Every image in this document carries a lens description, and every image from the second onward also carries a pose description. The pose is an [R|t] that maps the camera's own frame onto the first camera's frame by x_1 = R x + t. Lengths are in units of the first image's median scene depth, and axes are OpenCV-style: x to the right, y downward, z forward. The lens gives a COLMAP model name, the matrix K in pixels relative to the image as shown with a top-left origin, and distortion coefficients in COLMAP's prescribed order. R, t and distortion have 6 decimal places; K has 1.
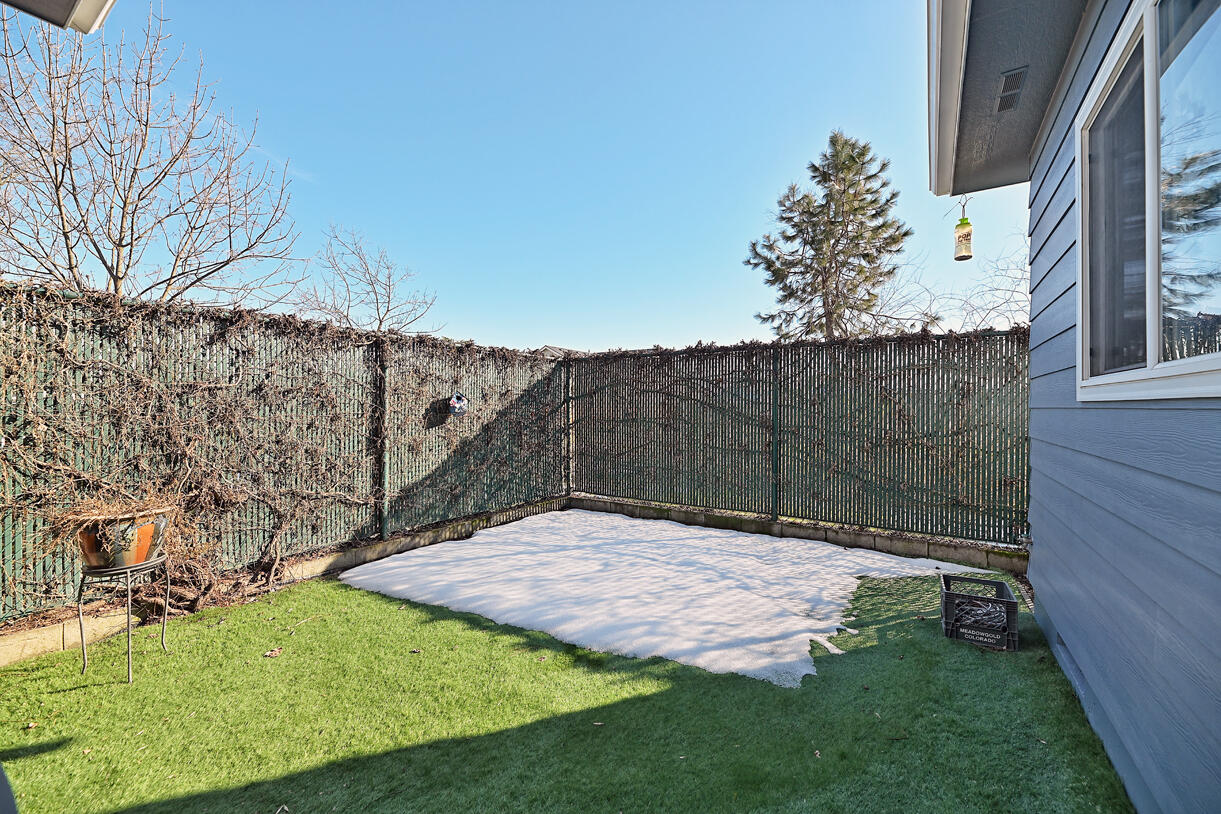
lens RADIAL K [[488.9, 0, 612.1], [0, 488.9, 405.0], [0, 0, 1]] dist [-0.005181, -0.001723]
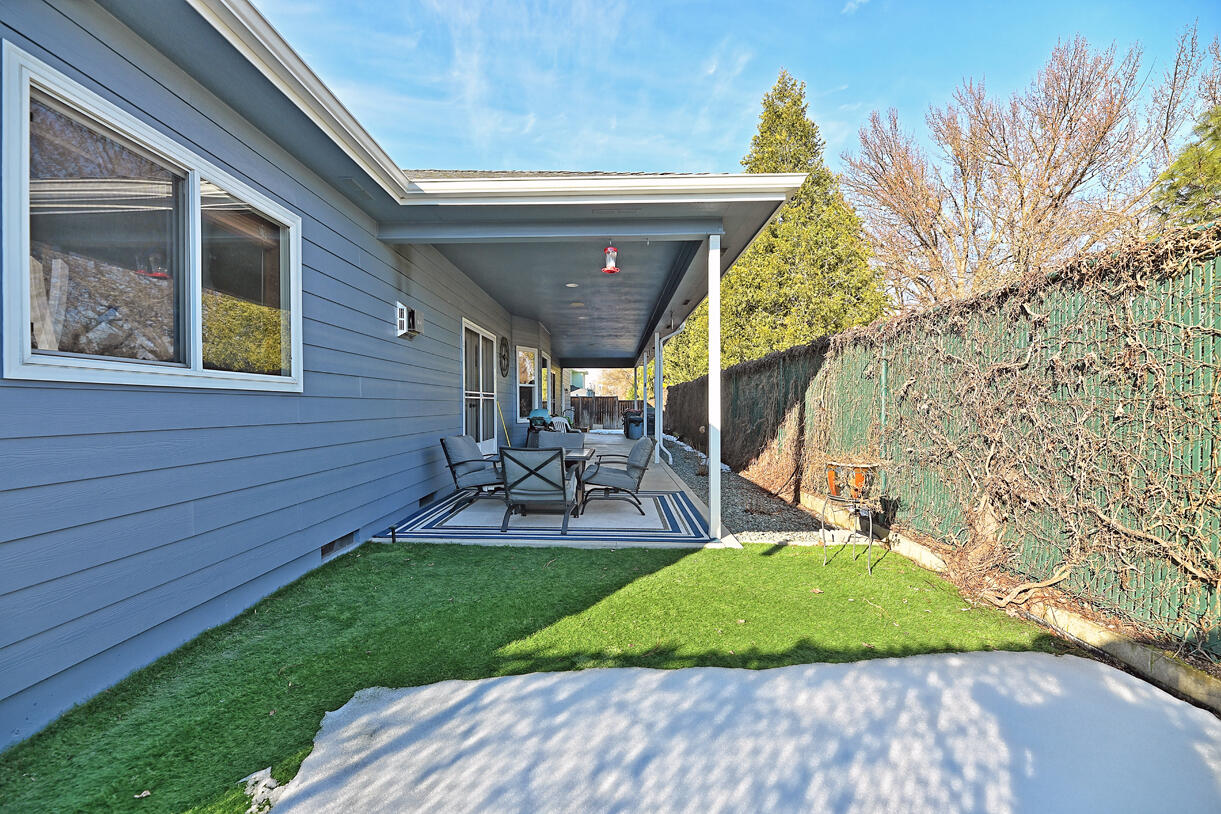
lens RADIAL K [[488.9, 0, 604.2], [0, 488.9, 407.7], [0, 0, 1]] dist [-0.005181, -0.001723]
pose [[-0.855349, 0.008273, -0.517987, 0.159234], [0.008968, 0.999959, 0.001161, 0.015510], [0.517975, -0.003652, -0.855388, 0.695712]]
